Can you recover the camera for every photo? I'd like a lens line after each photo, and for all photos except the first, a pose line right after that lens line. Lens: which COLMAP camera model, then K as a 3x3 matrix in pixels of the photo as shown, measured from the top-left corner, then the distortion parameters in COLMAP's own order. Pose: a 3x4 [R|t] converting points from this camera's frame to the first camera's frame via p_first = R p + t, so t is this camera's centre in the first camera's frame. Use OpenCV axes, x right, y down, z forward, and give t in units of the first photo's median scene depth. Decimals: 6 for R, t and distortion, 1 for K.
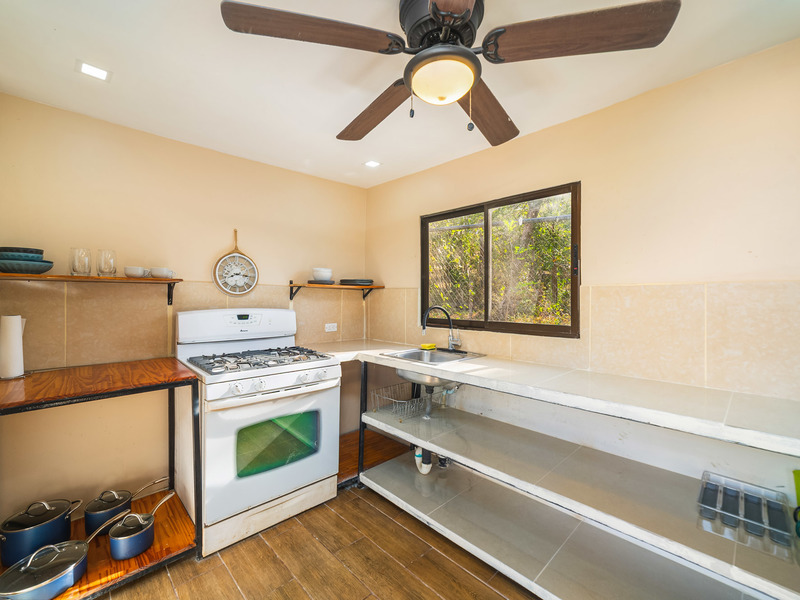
lens RADIAL K [[352.7, 0, 400.0], [0, 352.7, 300.0], [0, 0, 1]] dist [0.026107, -0.000085]
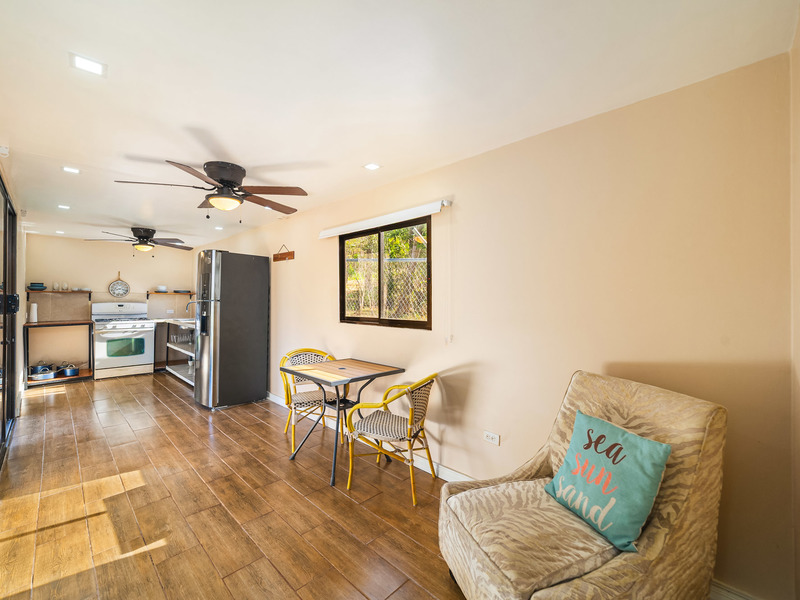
lens RADIAL K [[360.4, 0, 400.0], [0, 360.4, 300.0], [0, 0, 1]] dist [-0.002793, 0.013333]
pose [[0.999967, 0.000946, 0.008041, 1.550568], [-0.000872, 0.999957, -0.009198, 0.028624], [-0.008049, 0.009191, 0.999925, -1.626676]]
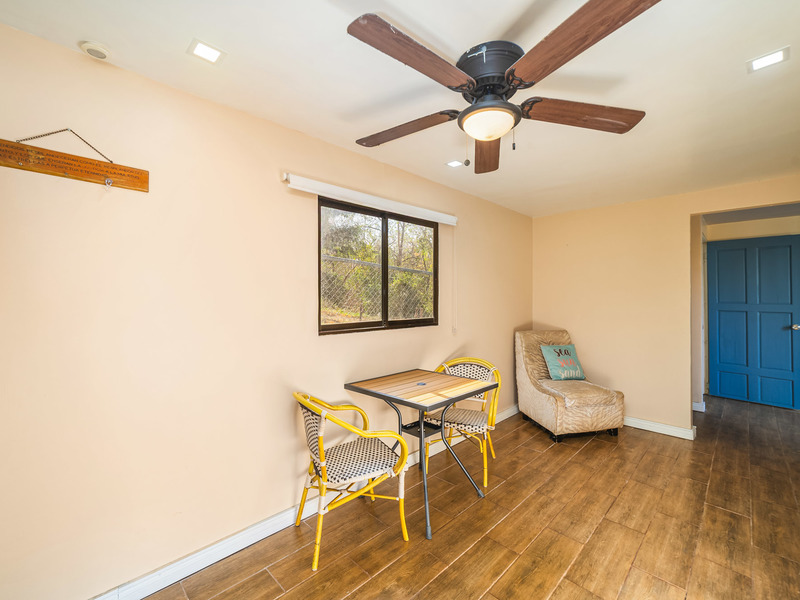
lens RADIAL K [[360.4, 0, 400.0], [0, 360.4, 300.0], [0, 0, 1]] dist [-0.002793, 0.013333]
pose [[-0.034539, -0.002485, 0.999400, -4.361084], [0.012816, 0.999914, 0.002929, -0.028200], [-0.999321, 0.012909, -0.034504, 5.033808]]
